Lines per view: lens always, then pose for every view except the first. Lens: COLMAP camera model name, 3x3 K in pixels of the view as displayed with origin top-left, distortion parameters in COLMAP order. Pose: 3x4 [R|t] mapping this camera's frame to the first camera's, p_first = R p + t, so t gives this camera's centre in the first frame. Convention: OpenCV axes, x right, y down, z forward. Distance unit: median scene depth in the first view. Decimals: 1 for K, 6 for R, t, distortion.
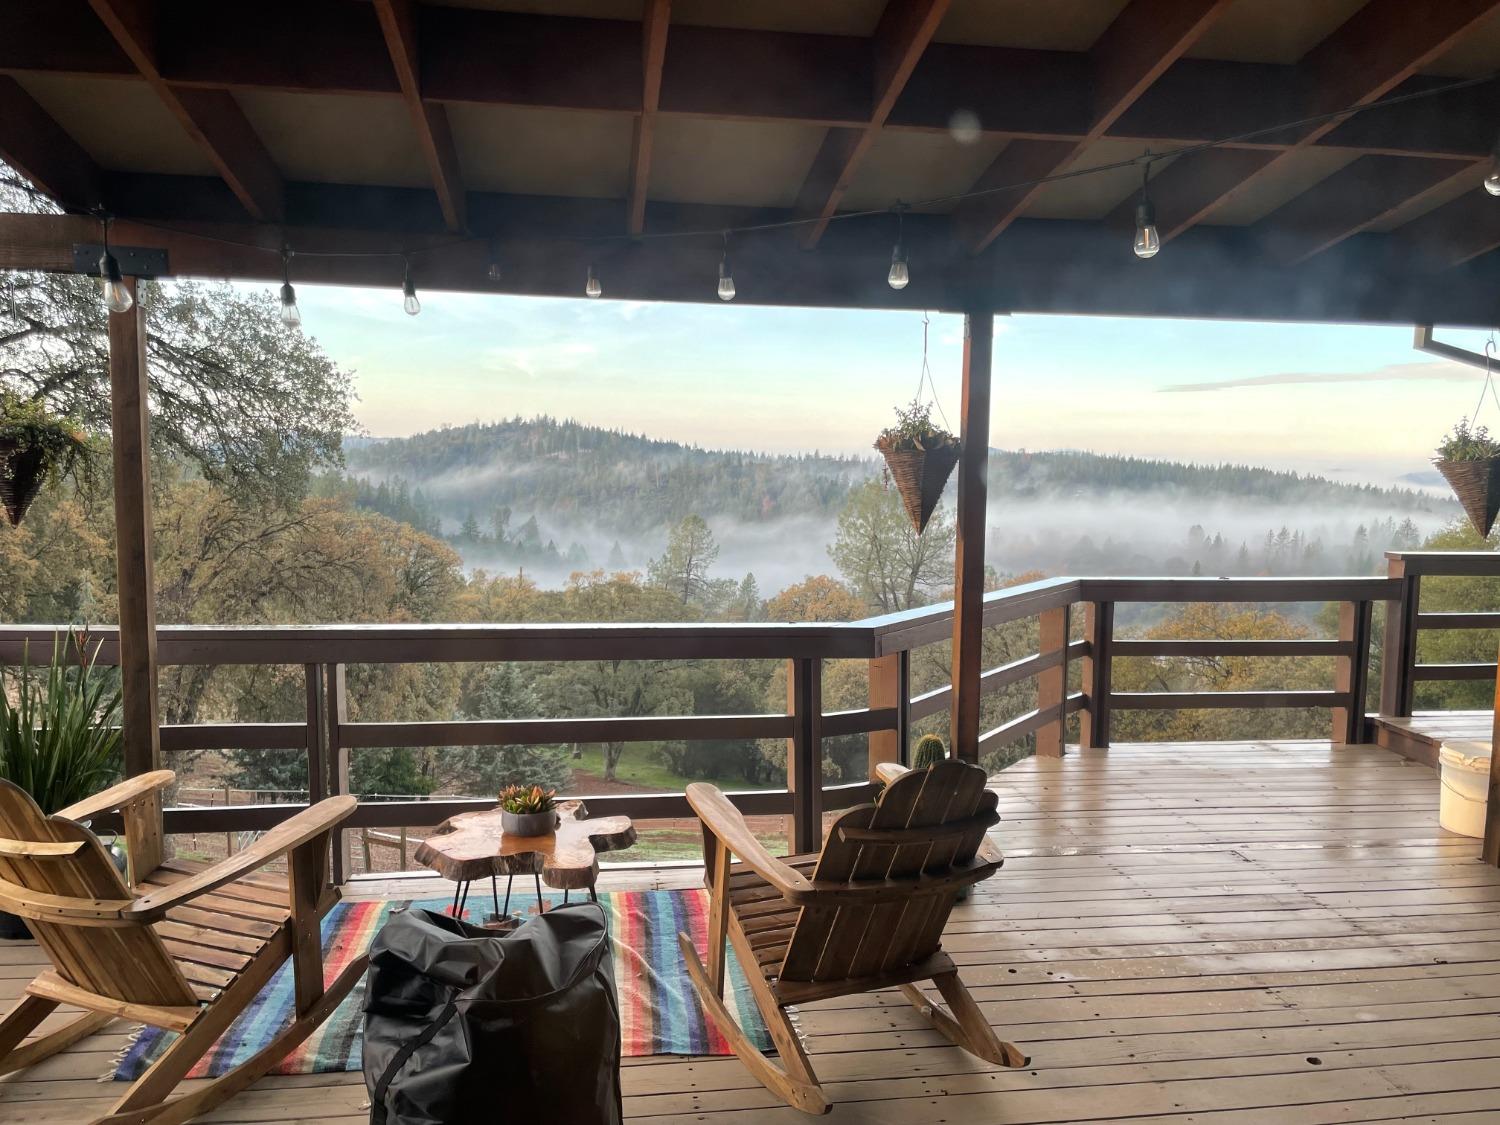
lens RADIAL K [[1136.6, 0, 750.0], [0, 1136.6, 562.5], [0, 0, 1]] dist [-0.063721, 0.002008]
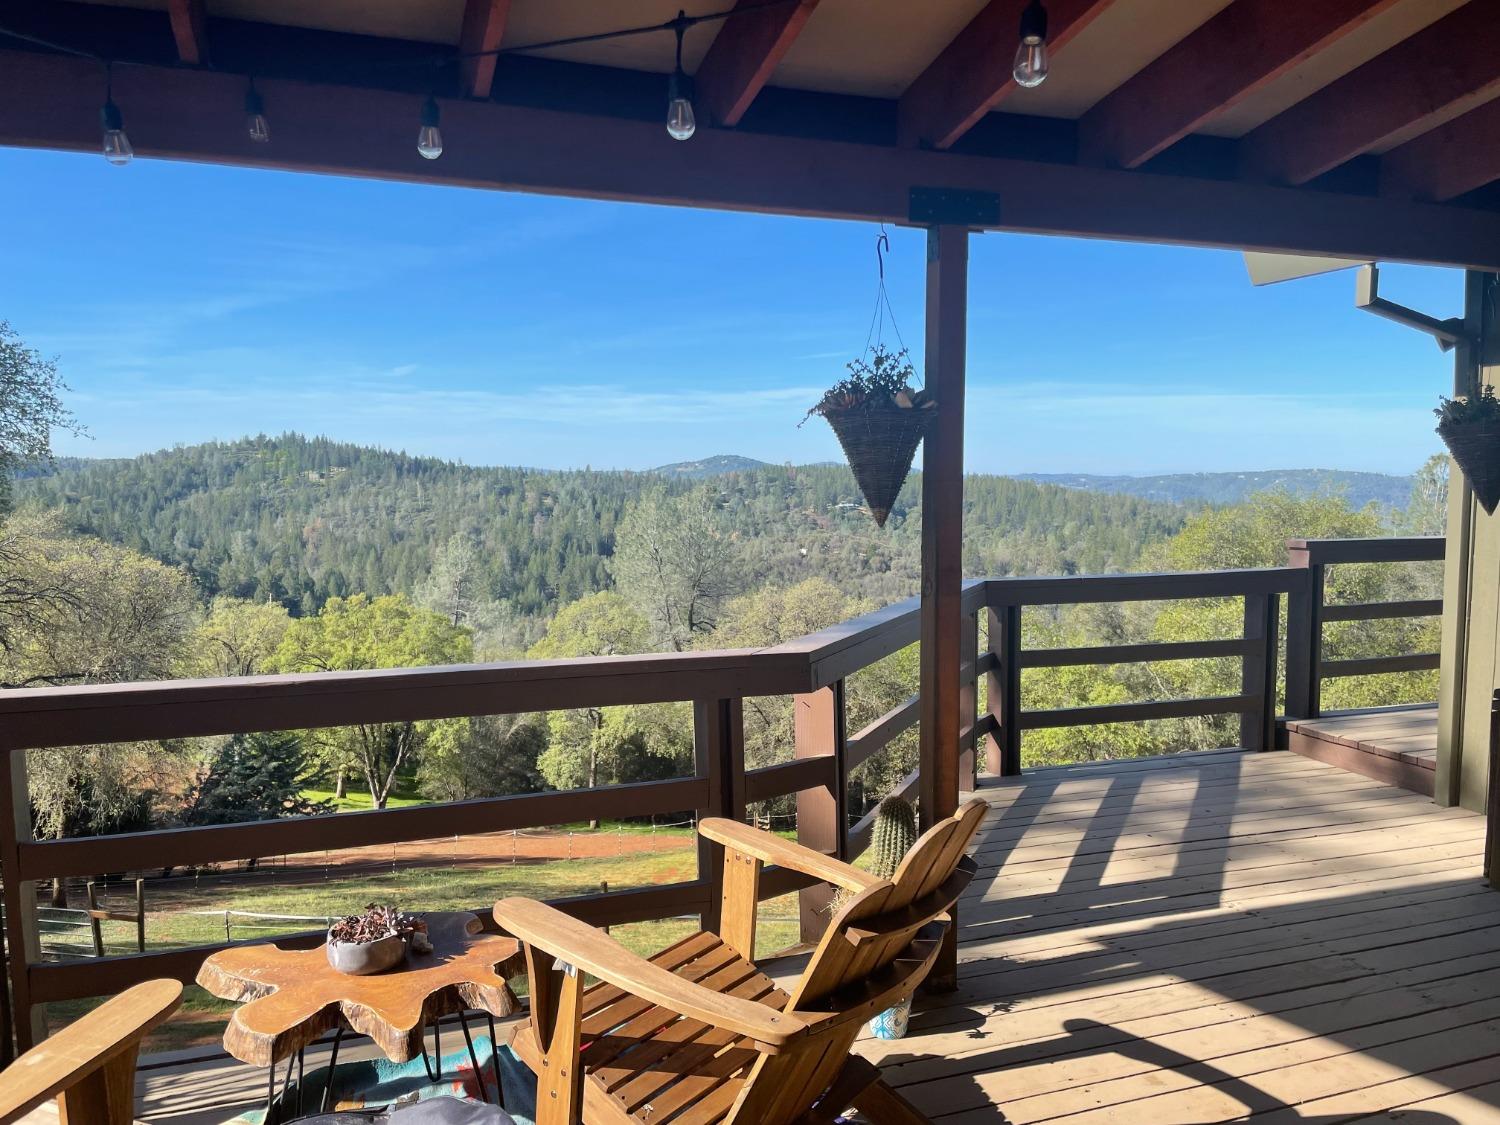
lens RADIAL K [[1136.6, 0, 750.0], [0, 1136.6, 562.5], [0, 0, 1]] dist [-0.063721, 0.002008]
pose [[0.977569, -0.035368, 0.207625, -0.058433], [0.038671, 0.999181, -0.011869, 0.003859], [-0.207035, 0.019632, 0.978137, 0.182246]]
